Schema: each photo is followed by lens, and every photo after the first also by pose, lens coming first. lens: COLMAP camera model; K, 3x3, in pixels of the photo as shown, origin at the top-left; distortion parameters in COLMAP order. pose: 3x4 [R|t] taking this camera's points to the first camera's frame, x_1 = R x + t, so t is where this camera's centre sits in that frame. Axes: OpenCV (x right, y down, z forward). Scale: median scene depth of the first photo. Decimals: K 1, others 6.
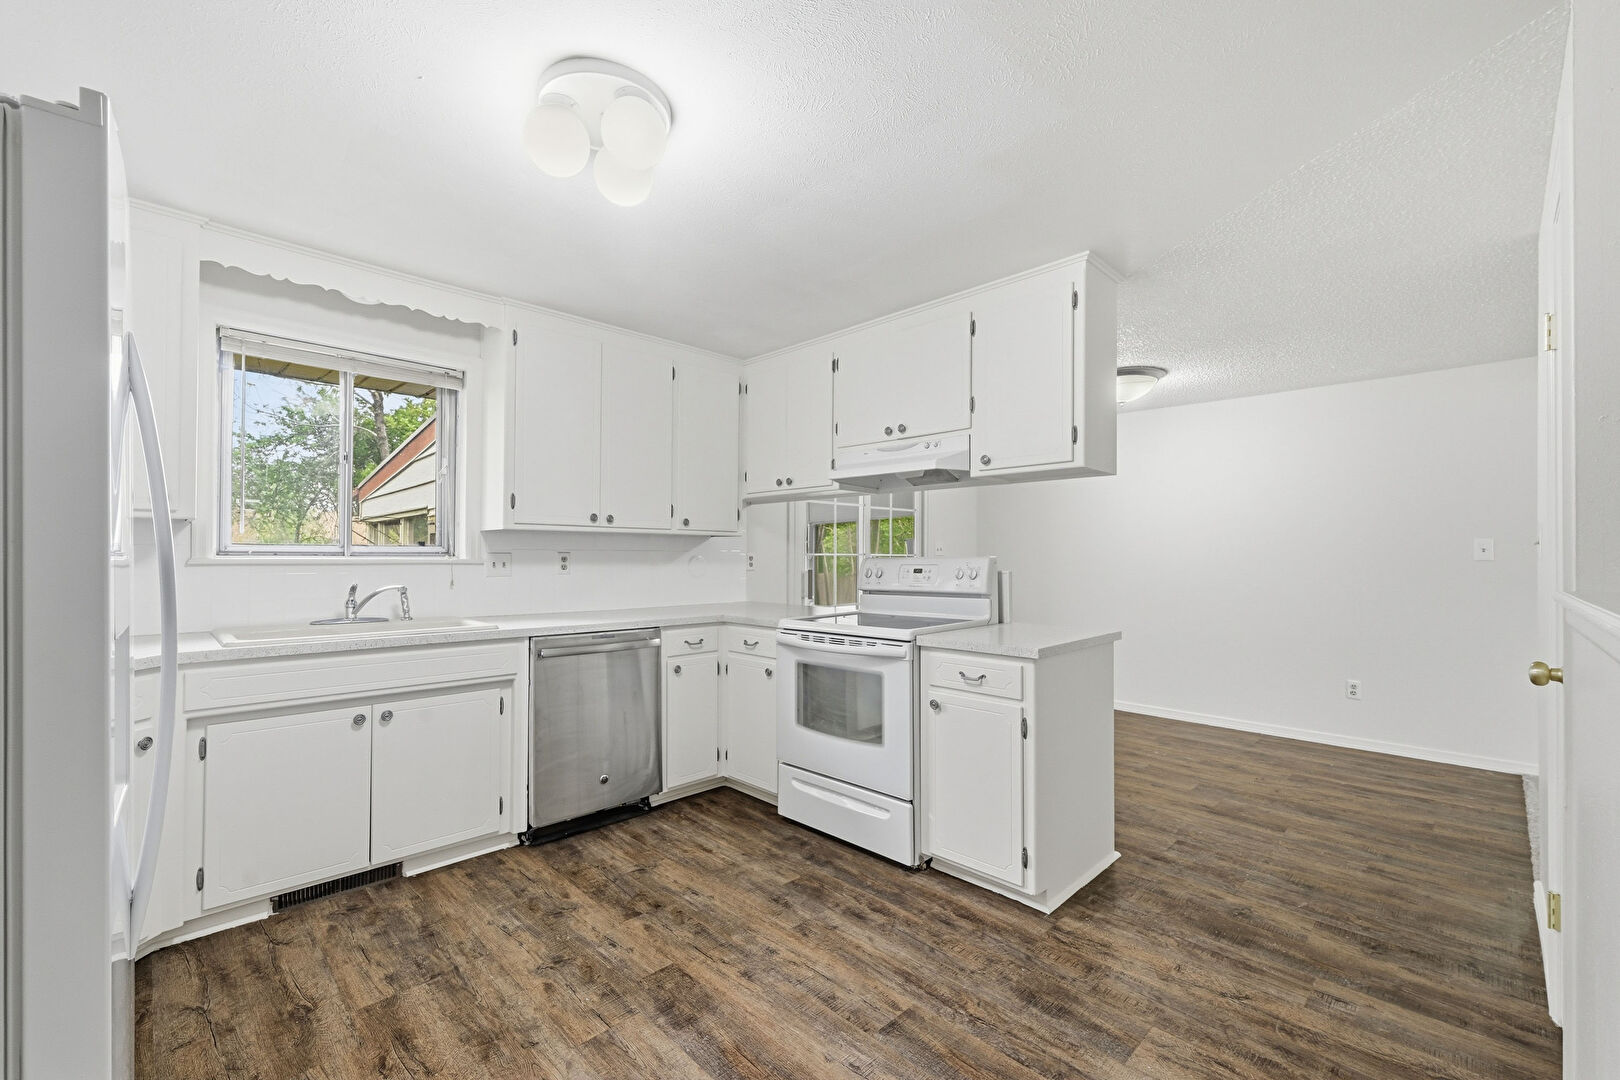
lens RADIAL K [[674.8, 0, 811.4], [0, 674.8, 552.9], [0, 0, 1]] dist [-0.013272, 0.000929]
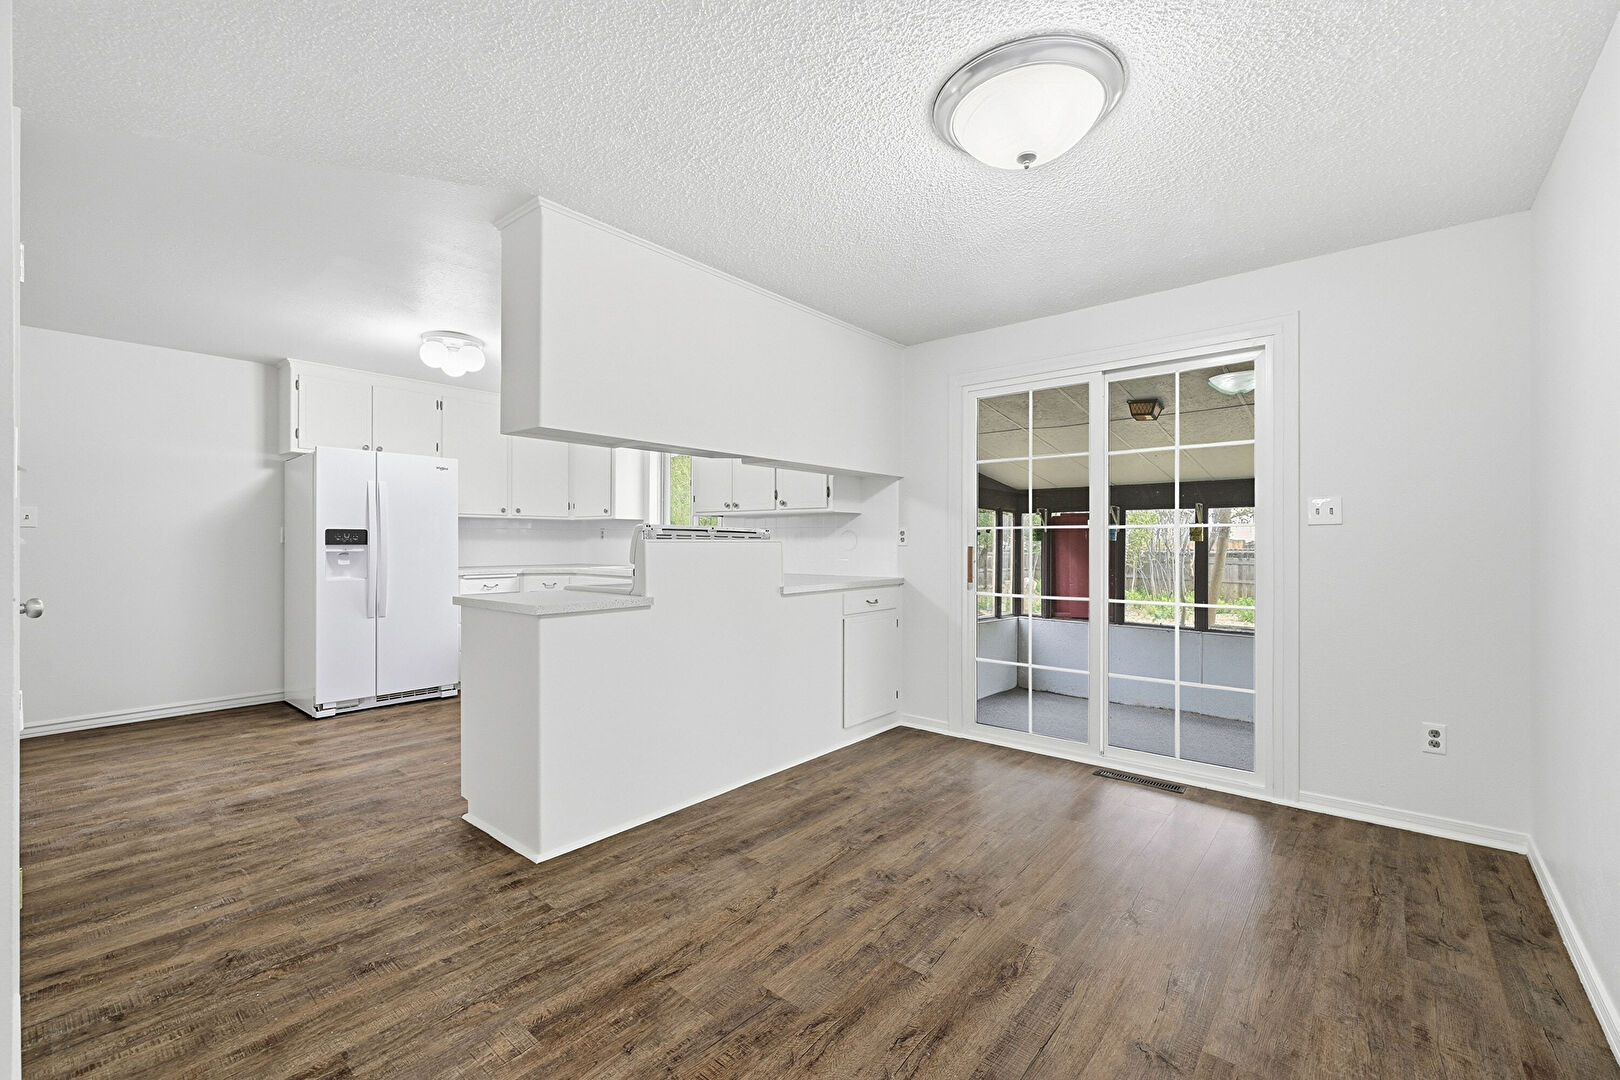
lens RADIAL K [[674.8, 0, 839.3], [0, 674.8, 541.8], [0, 0, 1]] dist [-0.013272, 0.000929]
pose [[0.119221, 0.000686, -0.992868, 1.761109], [-0.003784, 0.999993, 0.000237, 0.038642], [0.992861, 0.003729, 0.119223, 1.645302]]
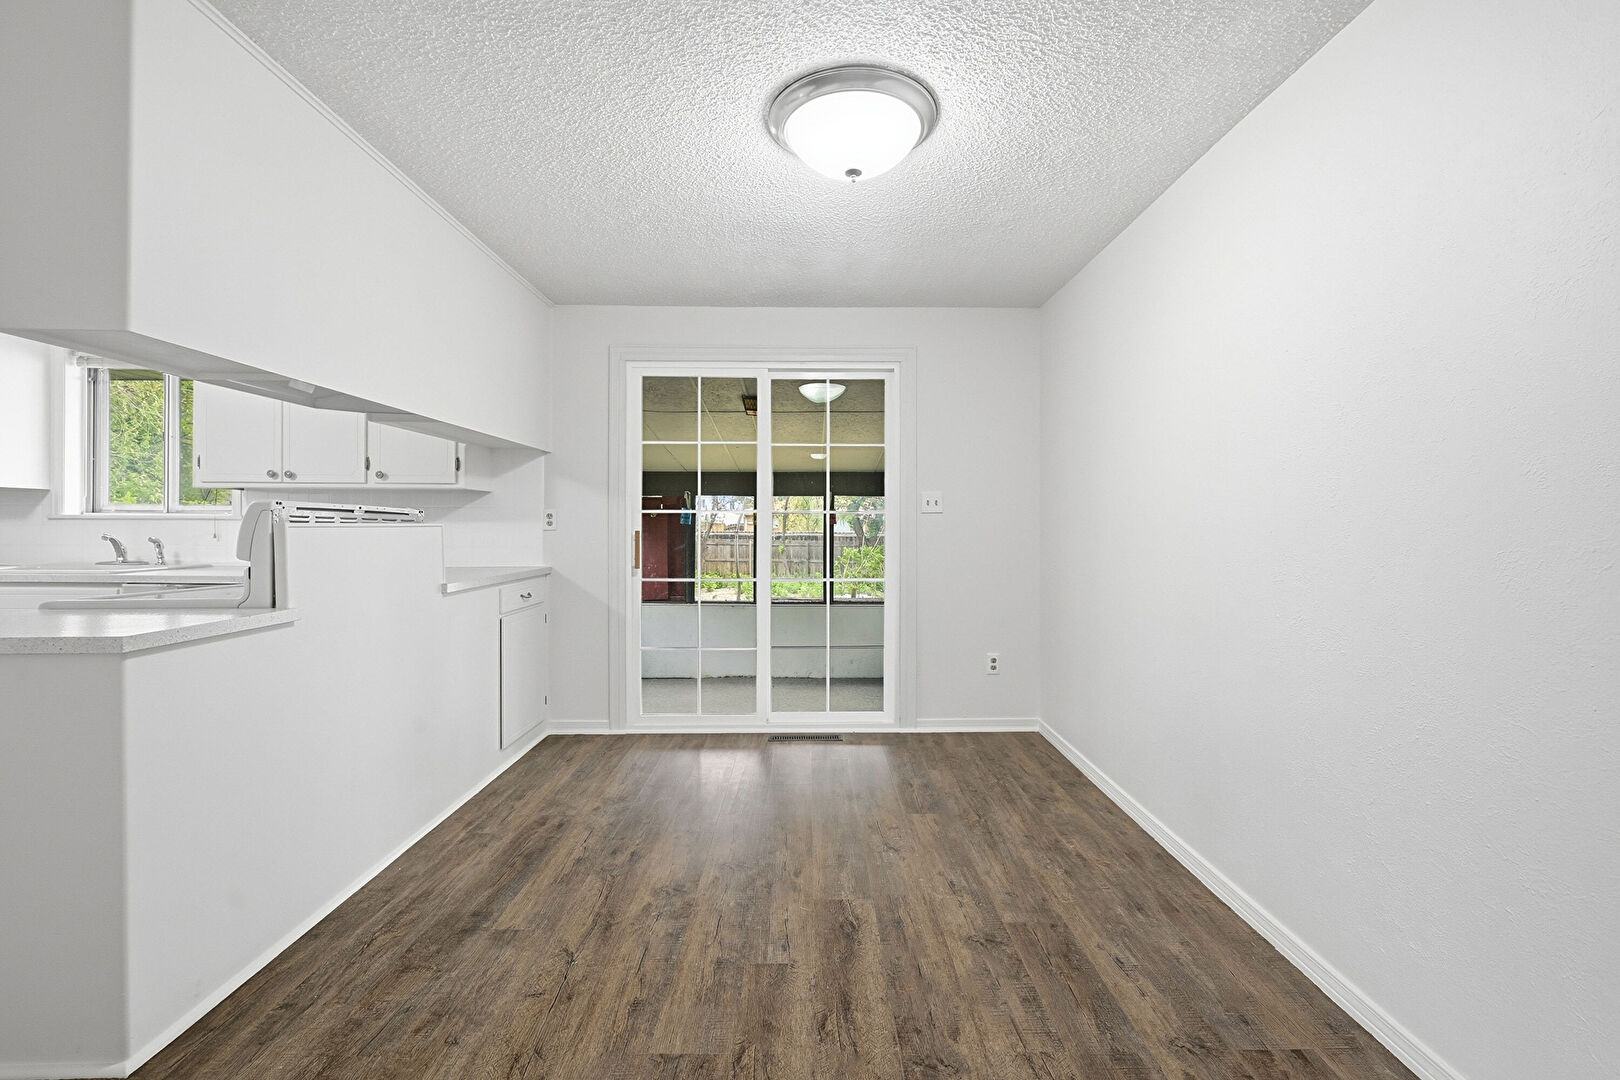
lens RADIAL K [[674.8, 0, 843.3], [0, 674.8, 526.7], [0, 0, 1]] dist [-0.013272, 0.000929]
pose [[0.744772, 0.003038, -0.667313, 1.542985], [-0.003694, 0.999993, 0.000430, 0.037113], [0.667309, 0.002145, 0.744778, 1.270322]]
